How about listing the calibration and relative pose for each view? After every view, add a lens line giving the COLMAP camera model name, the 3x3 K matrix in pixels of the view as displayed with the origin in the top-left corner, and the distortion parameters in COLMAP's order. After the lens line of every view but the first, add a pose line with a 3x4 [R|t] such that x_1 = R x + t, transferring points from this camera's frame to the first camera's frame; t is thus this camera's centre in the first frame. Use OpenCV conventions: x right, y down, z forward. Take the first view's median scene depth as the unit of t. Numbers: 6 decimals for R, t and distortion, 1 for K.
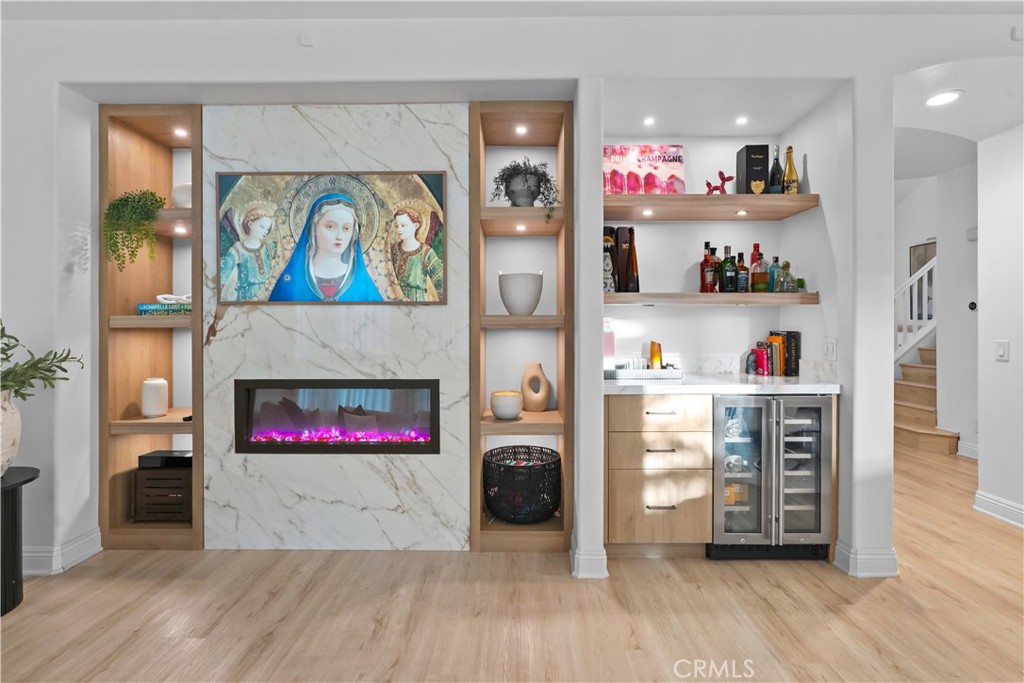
lens RADIAL K [[469.1, 0, 513.1], [0, 469.1, 332.3], [0, 0, 1]] dist [0.000128, -0.000002]
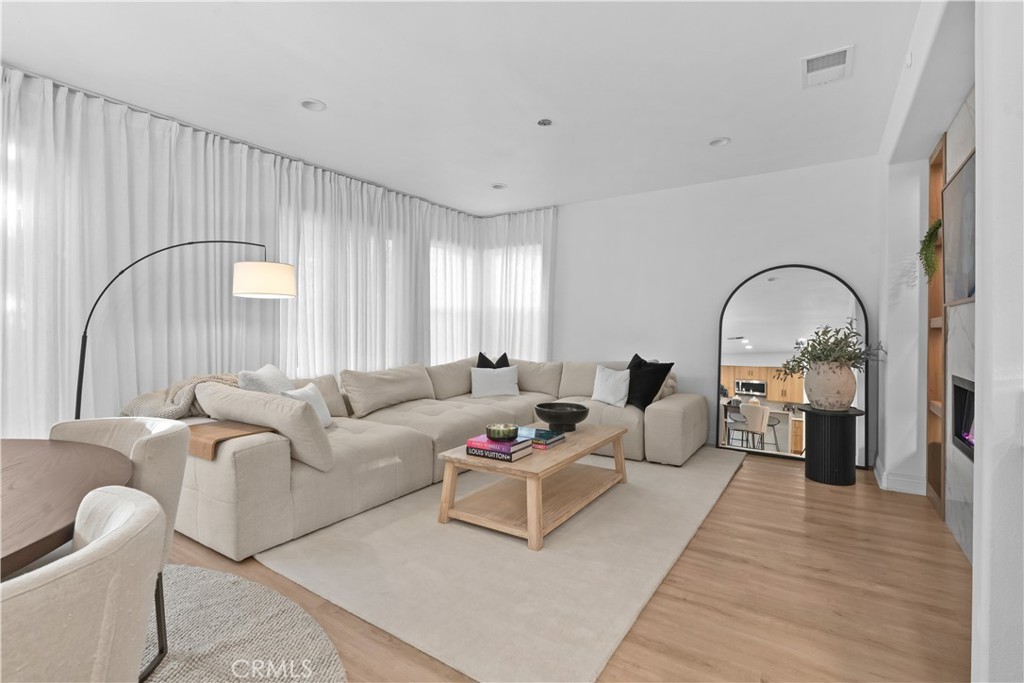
lens RADIAL K [[469.1, 0, 512.2], [0, 469.1, 335.1], [0, 0, 1]] dist [0.000128, -0.000002]
pose [[-0.546342, 0.002403, -0.837559, 1.021827], [-0.011982, 0.999871, 0.010685, 0.012865], [0.837476, 0.015874, -0.546243, 0.869208]]
